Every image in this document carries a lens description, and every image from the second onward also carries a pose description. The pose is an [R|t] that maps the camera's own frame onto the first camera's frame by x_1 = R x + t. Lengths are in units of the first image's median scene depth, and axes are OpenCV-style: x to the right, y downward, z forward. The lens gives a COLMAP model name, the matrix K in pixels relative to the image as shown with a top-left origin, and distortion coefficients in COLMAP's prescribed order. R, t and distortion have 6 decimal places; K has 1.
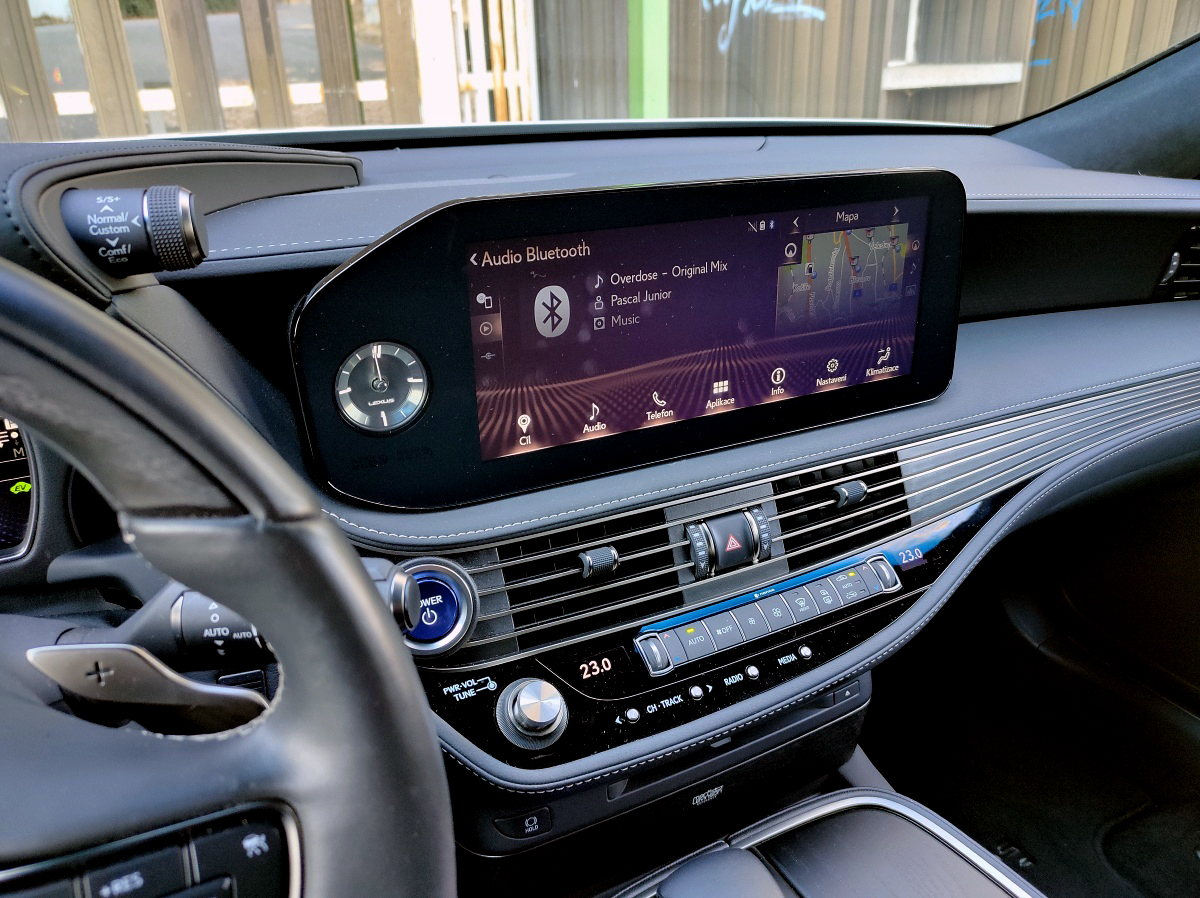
lens RADIAL K [[940.8, 0, 600.0], [0, 940.8, 449.0], [0, 0, 1]] dist [0.059660, -0.009472]
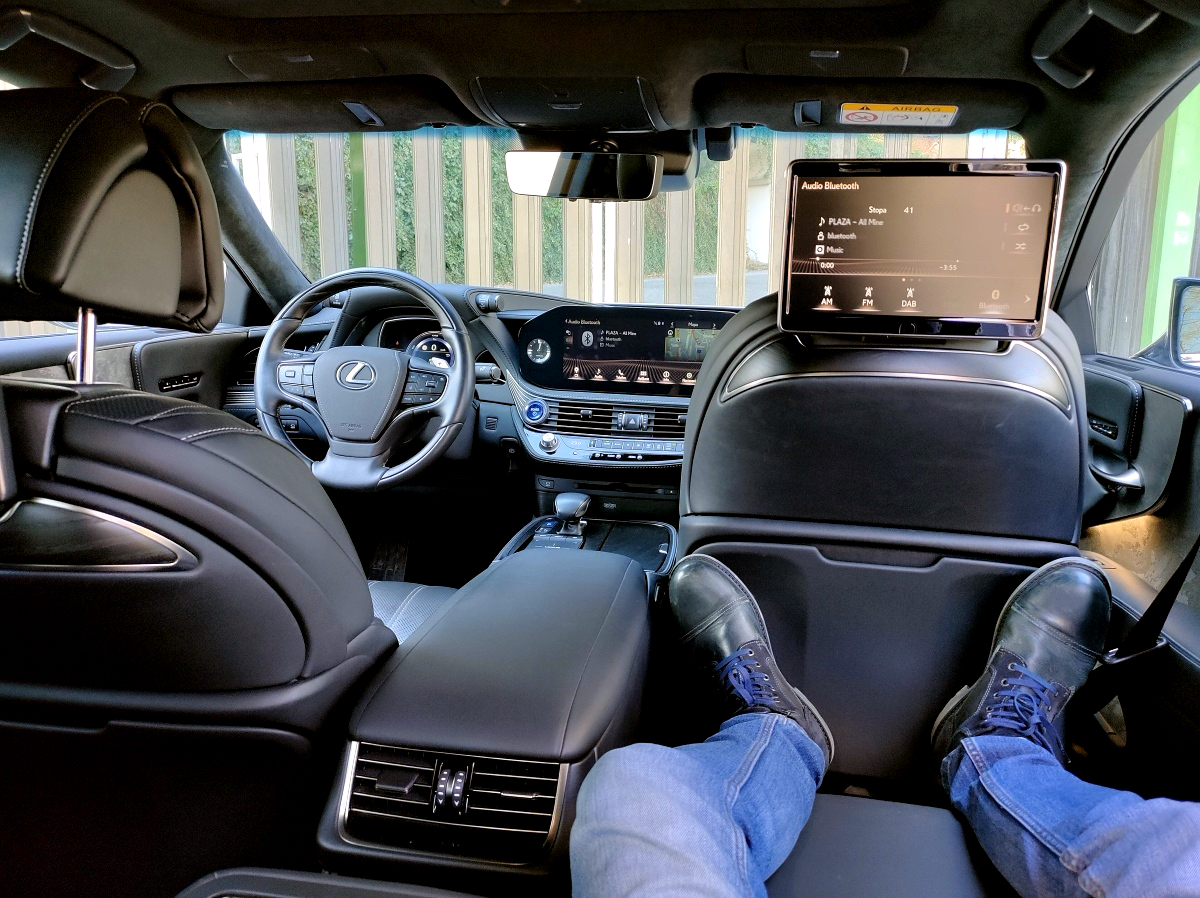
lens RADIAL K [[940.8, 0, 600.0], [0, 940.8, 449.0], [0, 0, 1]] dist [0.059660, -0.009472]
pose [[0.762005, 0.134939, -0.633356, 2.054724], [-0.280189, 0.950461, -0.134602, 0.639722], [0.583817, 0.280027, 0.762065, -1.395815]]
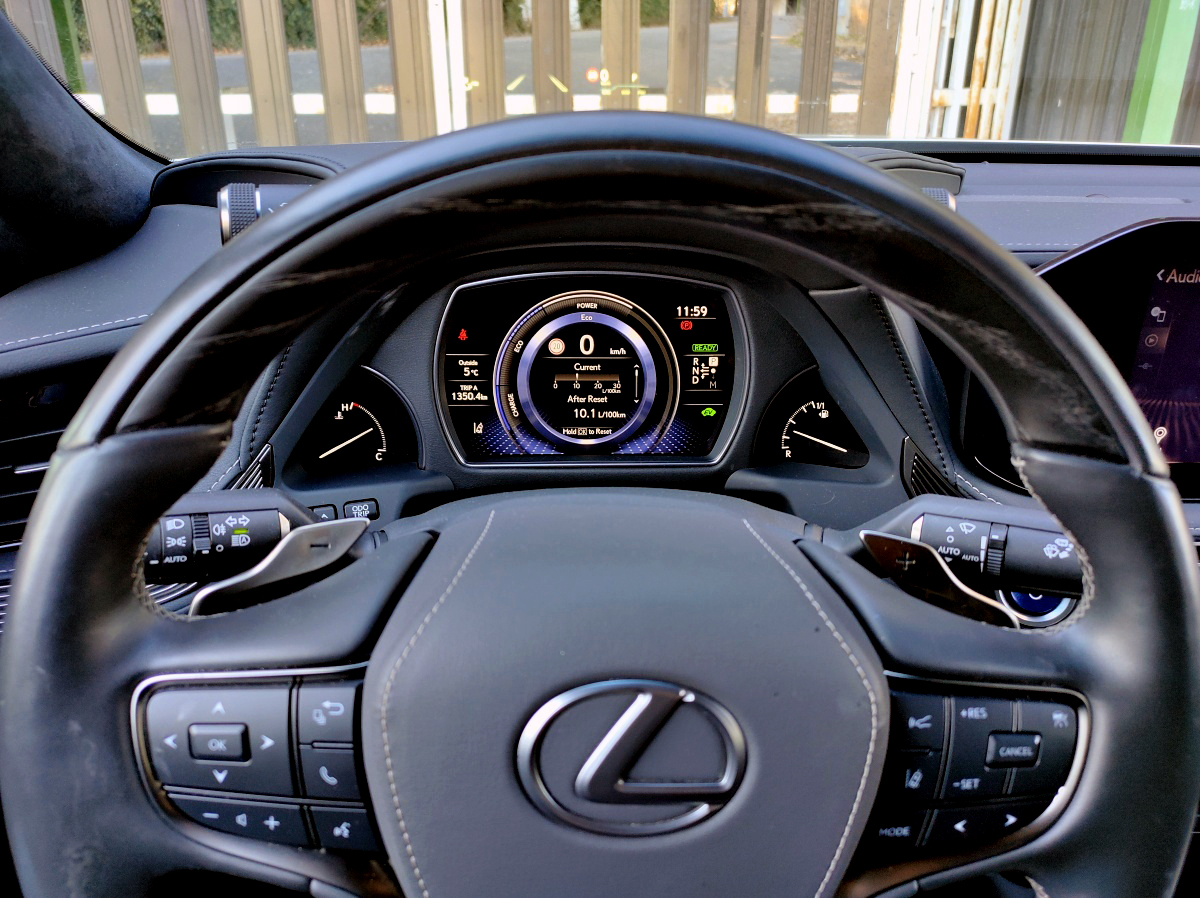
lens RADIAL K [[932.2, 0, 576.7], [0, 932.2, 444.9], [0, 0, 1]] dist [0.005552, 0.003165]
pose [[0.900093, 0.189133, -0.392506, -0.234596], [-0.191695, 0.980898, 0.033062, 0.067032], [0.391262, 0.045483, 0.919155, -0.186008]]
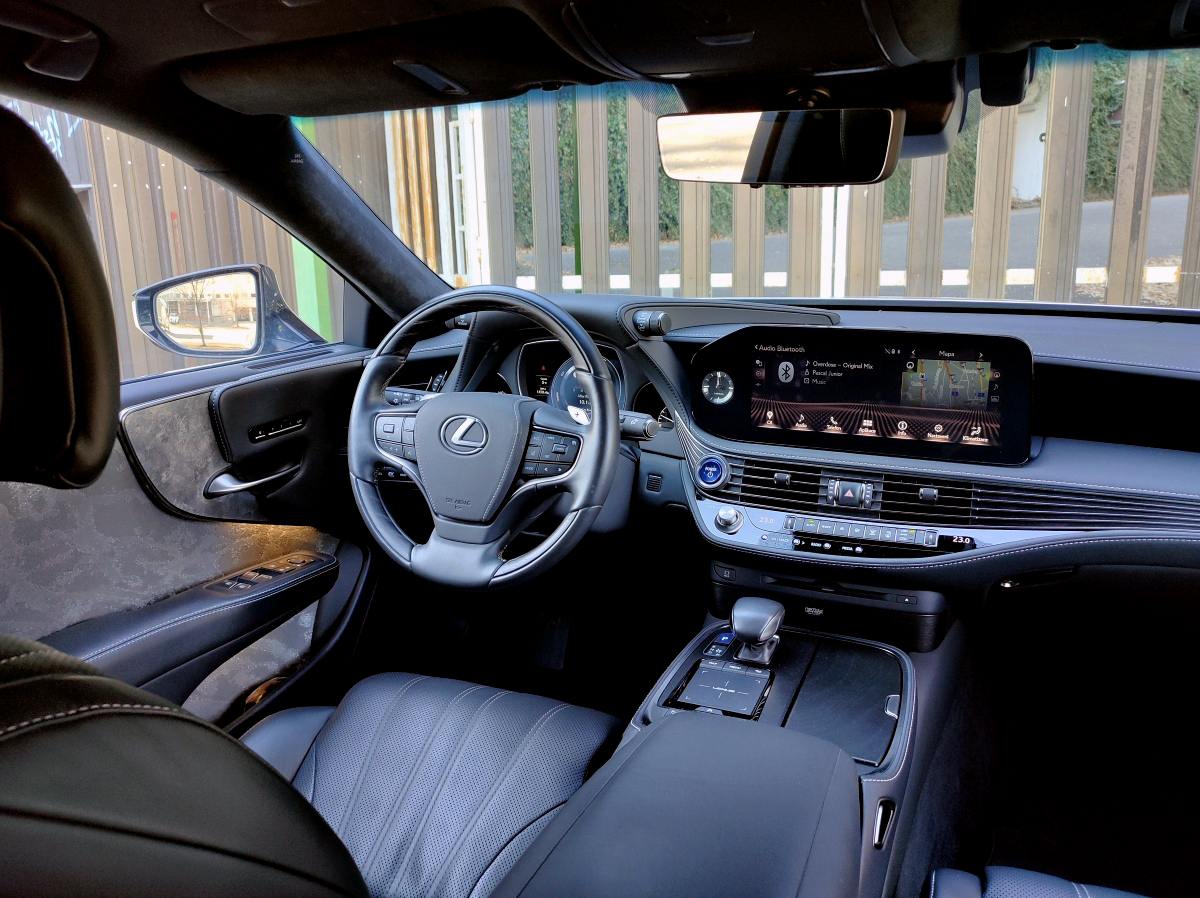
lens RADIAL K [[940.8, 0, 600.0], [0, 940.8, 449.0], [0, 0, 1]] dist [0.059660, -0.009472]
pose [[0.588041, 0.182382, -0.788000, 1.507646], [-0.309052, 0.950987, -0.010523, 0.205384], [0.747459, 0.249721, 0.615585, -0.776904]]
